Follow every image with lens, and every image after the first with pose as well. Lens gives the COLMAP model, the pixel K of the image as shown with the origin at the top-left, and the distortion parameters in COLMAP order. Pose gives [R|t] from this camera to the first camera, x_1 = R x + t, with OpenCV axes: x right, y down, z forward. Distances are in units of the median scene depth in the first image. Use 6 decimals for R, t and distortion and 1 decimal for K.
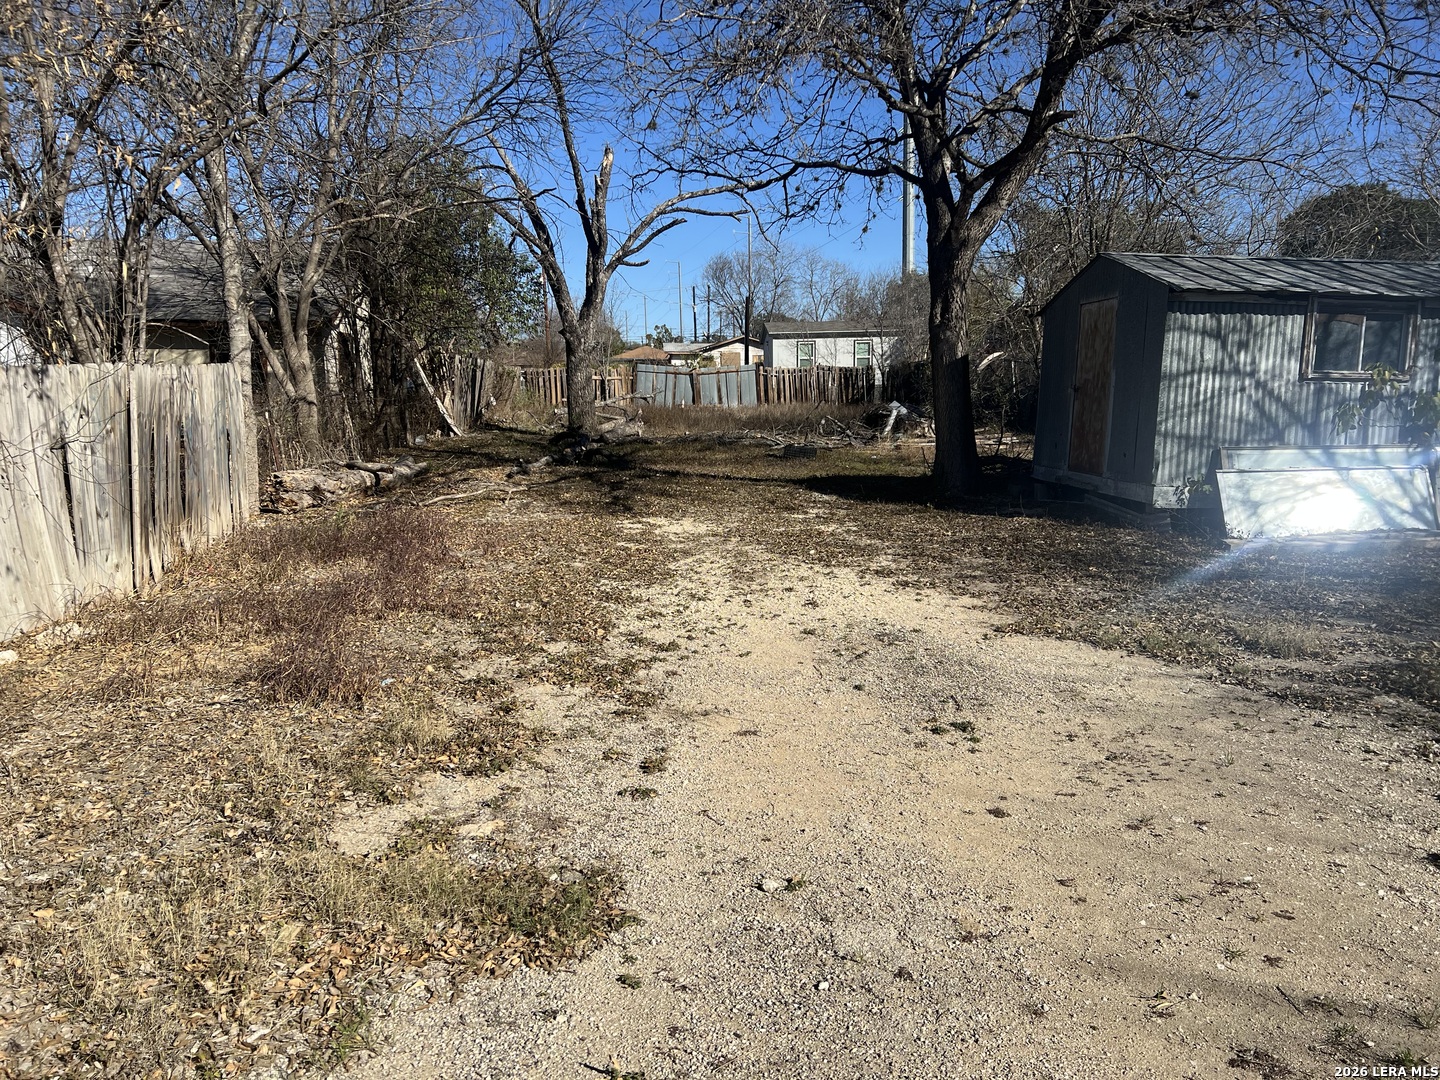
lens RADIAL K [[1058.3, 0, 720.0], [0, 1058.3, 540.0], [0, 0, 1]] dist [0.123939, -0.281576]
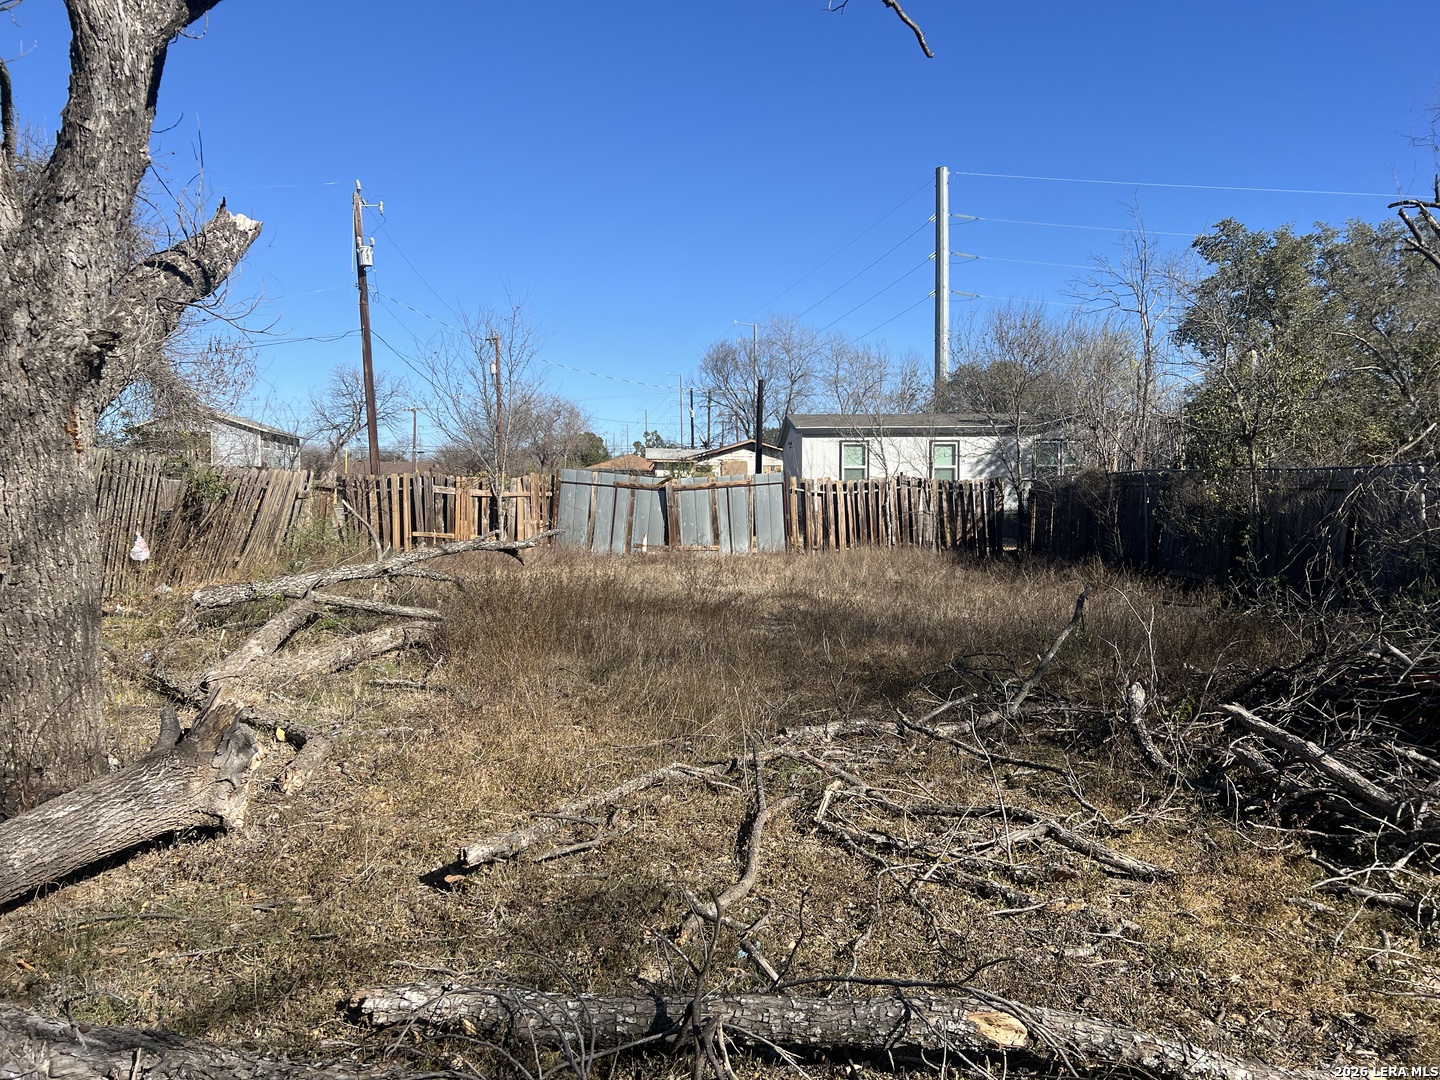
lens RADIAL K [[1058.3, 0, 720.0], [0, 1058.3, 540.0], [0, 0, 1]] dist [0.123939, -0.281576]
pose [[0.999897, 0.014340, -0.000917, 0.002230], [-0.014355, 0.994125, -0.107278, -0.067268], [-0.000626, 0.107280, 0.994229, 0.429854]]
